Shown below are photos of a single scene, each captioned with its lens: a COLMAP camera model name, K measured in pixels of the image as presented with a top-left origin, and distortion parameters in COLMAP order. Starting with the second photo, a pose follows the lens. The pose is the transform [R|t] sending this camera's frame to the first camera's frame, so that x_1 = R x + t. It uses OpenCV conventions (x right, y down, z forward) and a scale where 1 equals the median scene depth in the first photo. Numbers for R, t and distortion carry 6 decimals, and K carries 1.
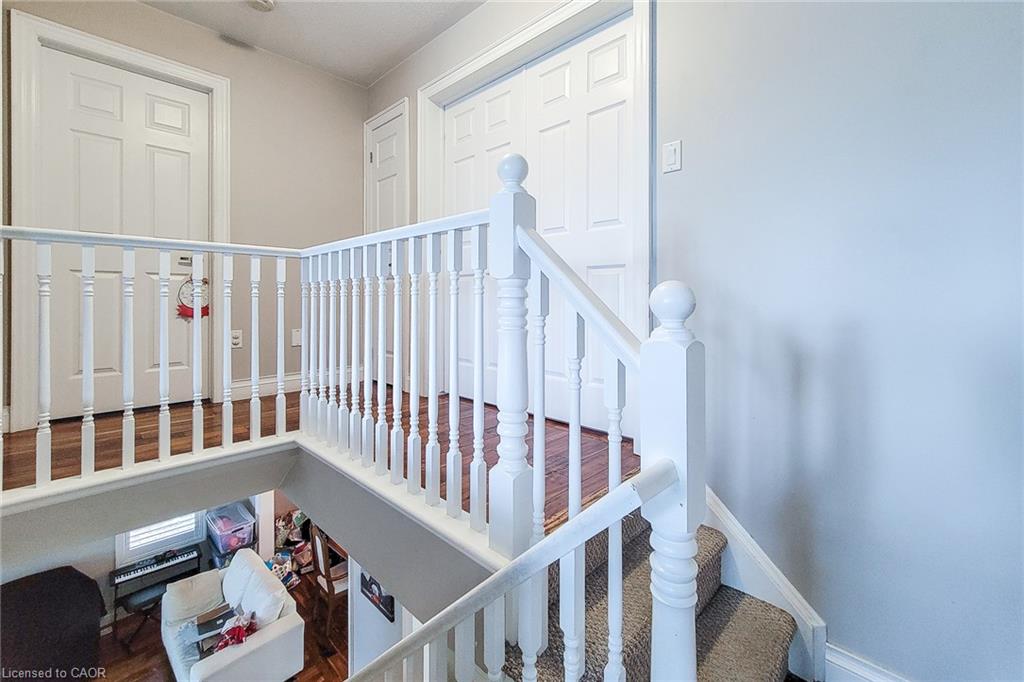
lens RADIAL K [[428.2, 0, 512.5], [0, 428.2, 294.2], [0, 0, 1]] dist [0.001572, 0.000129]
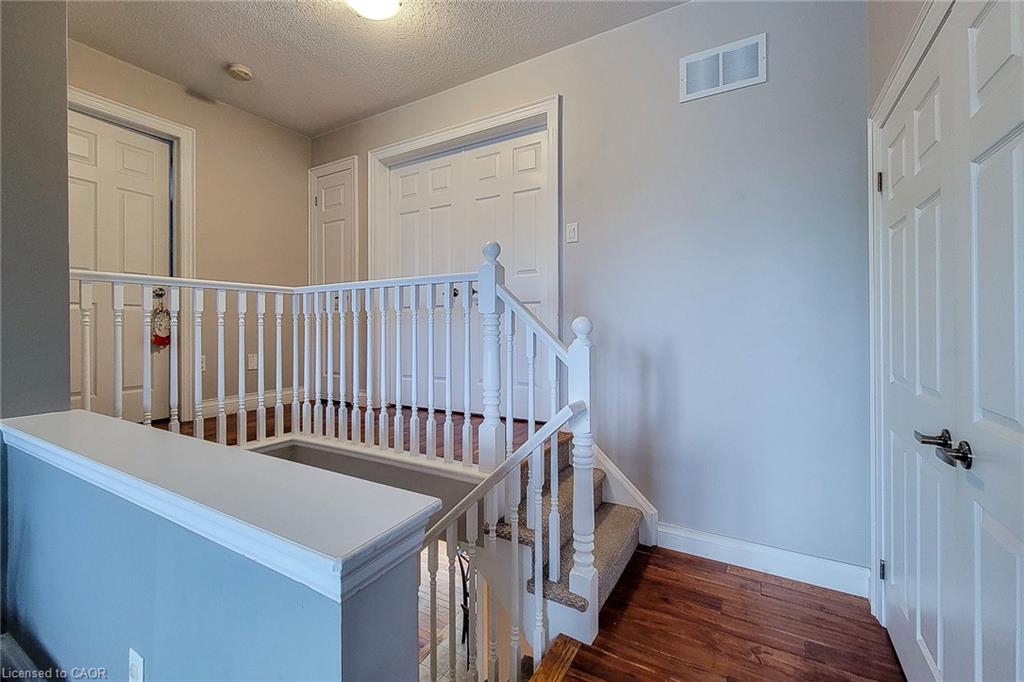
lens RADIAL K [[428.2, 0, 511.9], [0, 428.2, 323.5], [0, 0, 1]] dist [-0.000116, -0.000009]
pose [[0.969399, -0.004581, 0.245448, -0.187906], [0.003861, 0.999987, 0.003415, -0.001545], [-0.245460, -0.002362, 0.969404, -0.374534]]
